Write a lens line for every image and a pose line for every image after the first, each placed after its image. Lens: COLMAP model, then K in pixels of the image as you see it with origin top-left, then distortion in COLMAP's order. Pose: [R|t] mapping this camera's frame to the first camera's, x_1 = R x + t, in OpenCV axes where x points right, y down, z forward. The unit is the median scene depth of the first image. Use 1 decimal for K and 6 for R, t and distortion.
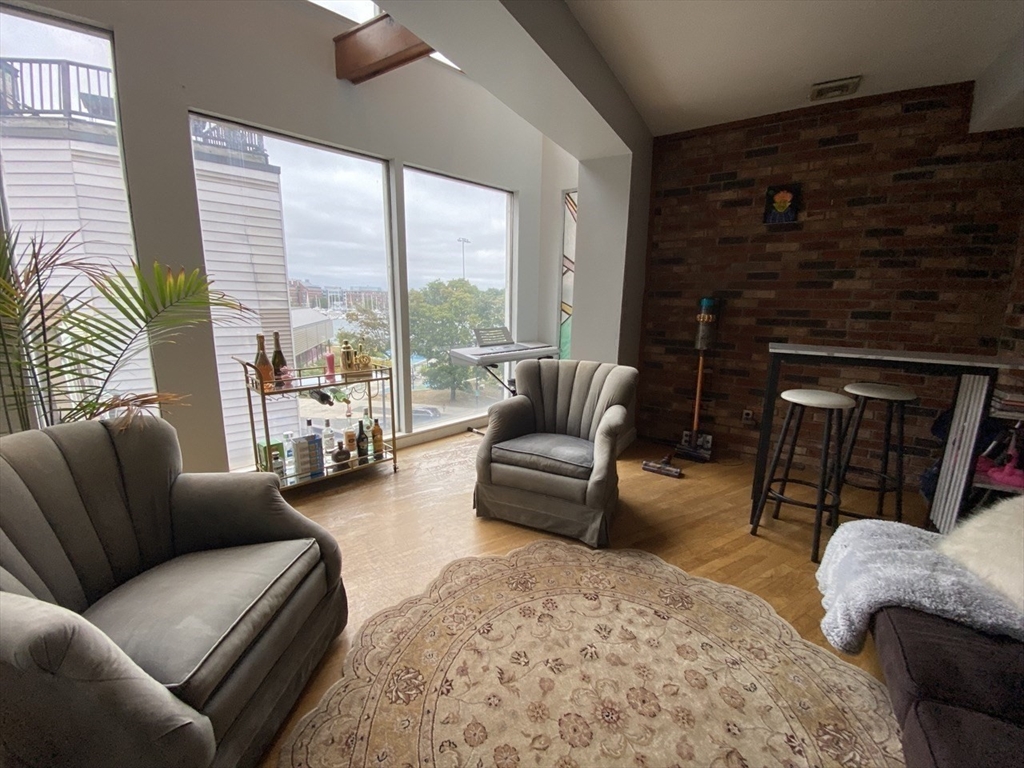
lens RADIAL K [[416.2, 0, 509.4], [0, 416.2, 381.1], [0, 0, 1]] dist [0.024863, -0.023596]
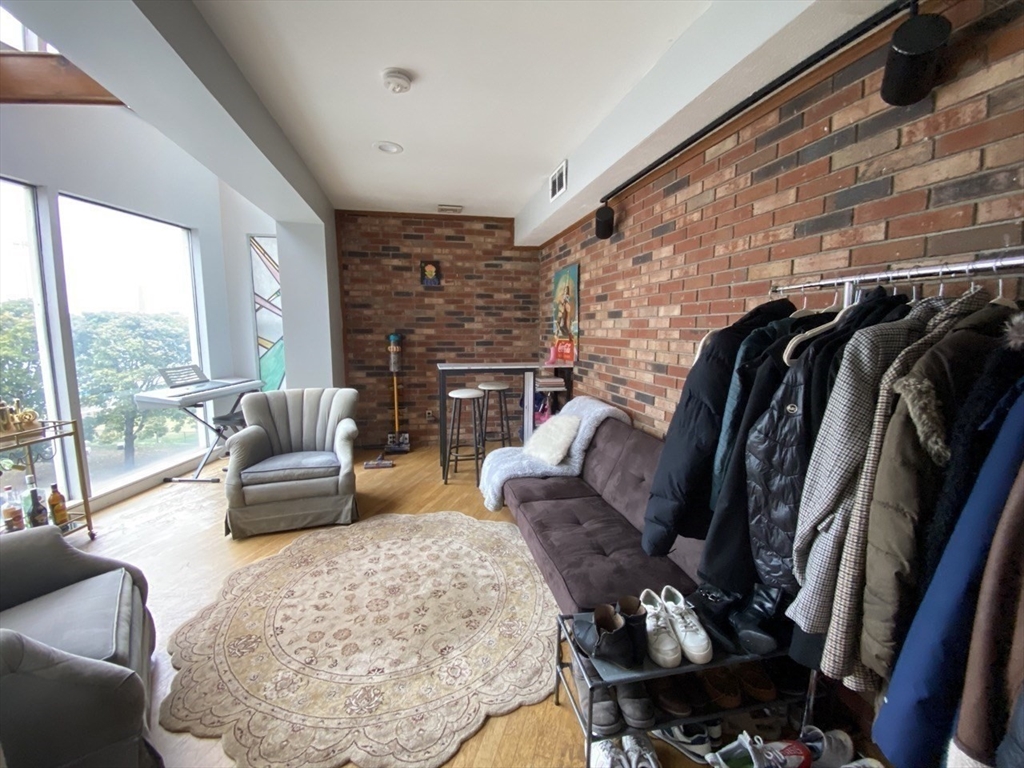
lens RADIAL K [[416.2, 0, 509.4], [0, 416.2, 381.1], [0, 0, 1]] dist [0.024863, -0.023596]
pose [[0.729097, -0.098431, 0.677295, -0.225692], [0.138074, 0.990411, -0.004698, 0.016314], [-0.670338, 0.096942, 0.735696, -0.298337]]
